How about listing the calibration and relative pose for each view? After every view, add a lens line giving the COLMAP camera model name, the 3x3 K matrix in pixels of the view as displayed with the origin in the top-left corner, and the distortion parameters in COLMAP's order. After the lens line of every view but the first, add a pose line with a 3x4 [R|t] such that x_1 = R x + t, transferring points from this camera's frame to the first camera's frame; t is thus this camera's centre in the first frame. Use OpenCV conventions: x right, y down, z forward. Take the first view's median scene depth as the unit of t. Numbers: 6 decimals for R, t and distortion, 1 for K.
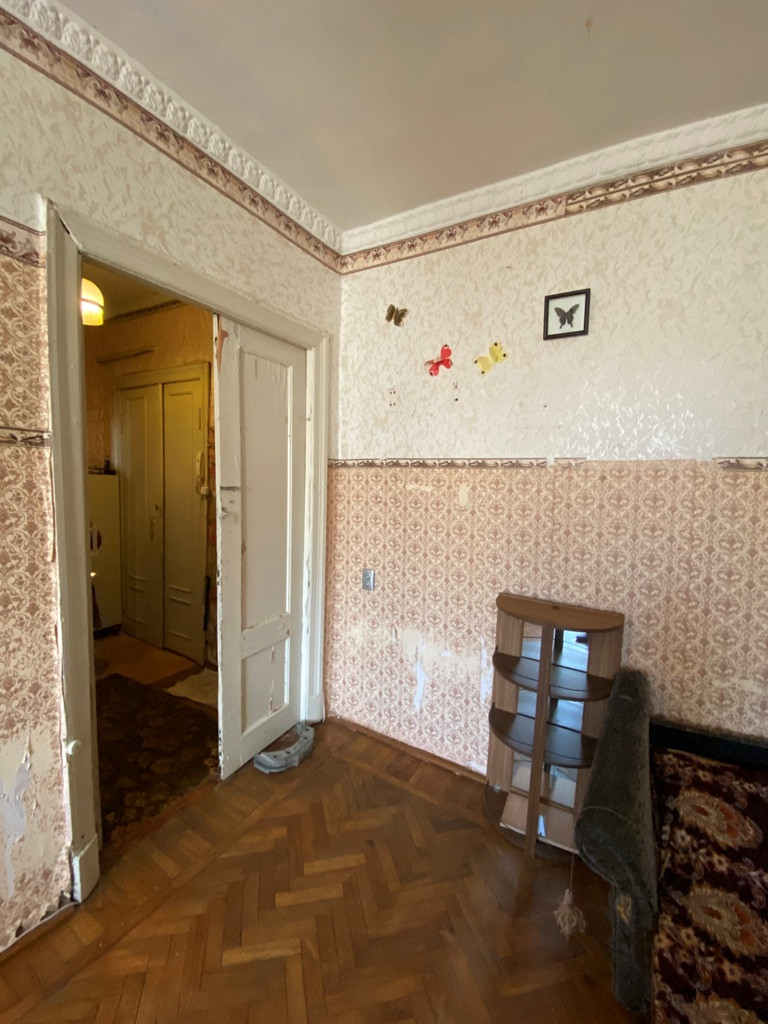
lens RADIAL K [[422.9, 0, 384.0], [0, 422.9, 512.0], [0, 0, 1]] dist [0.028101, -0.024284]
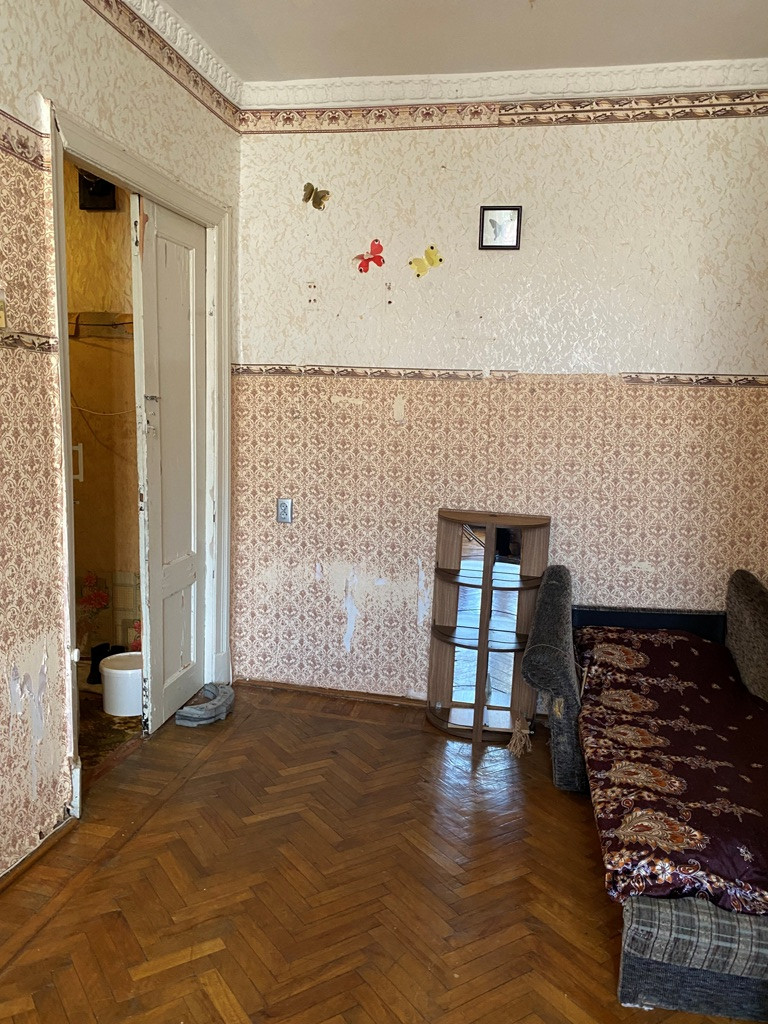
lens RADIAL K [[803.1, 0, 398.3], [0, 803.1, 512.8], [0, 0, 1]] dist [0.086657, -0.102511]
pose [[0.939839, -0.043428, 0.338846, -0.452991], [0.020337, 0.997240, 0.071403, 0.067746], [-0.341012, -0.060216, 0.938128, -0.722124]]
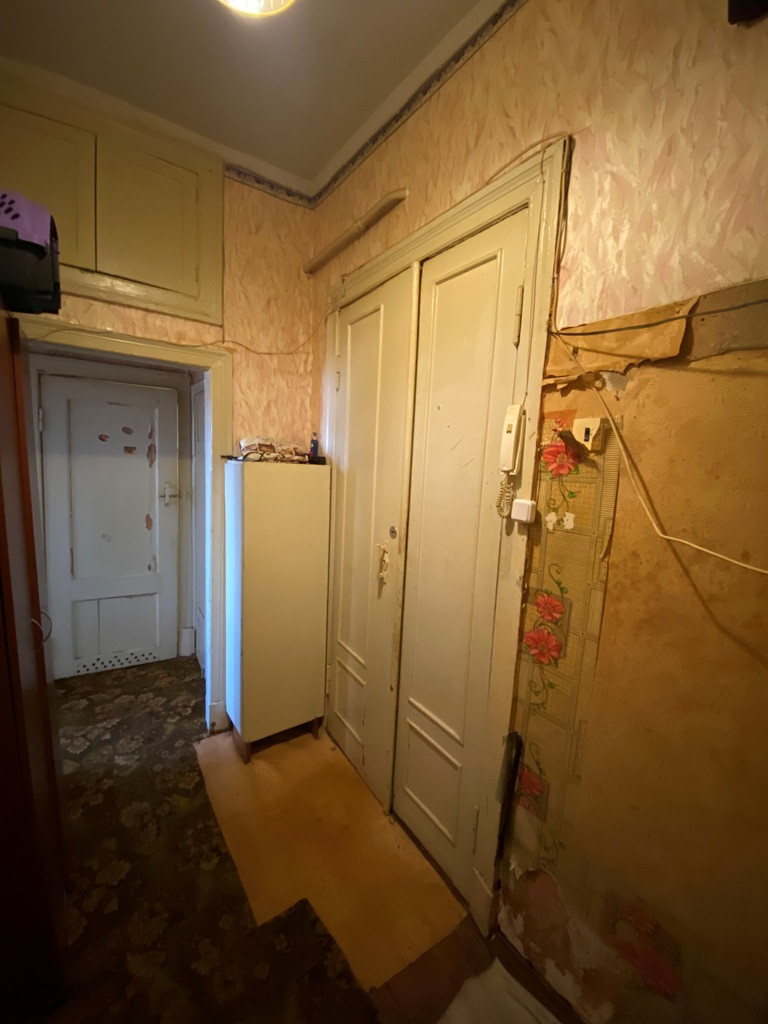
lens RADIAL K [[422.9, 0, 384.0], [0, 422.9, 512.0], [0, 0, 1]] dist [0.028101, -0.024284]
pose [[0.909062, 0.055960, -0.412886, -0.588062], [-0.045633, 0.998351, 0.034838, -0.086481], [0.414155, -0.012829, 0.910116, 0.946858]]
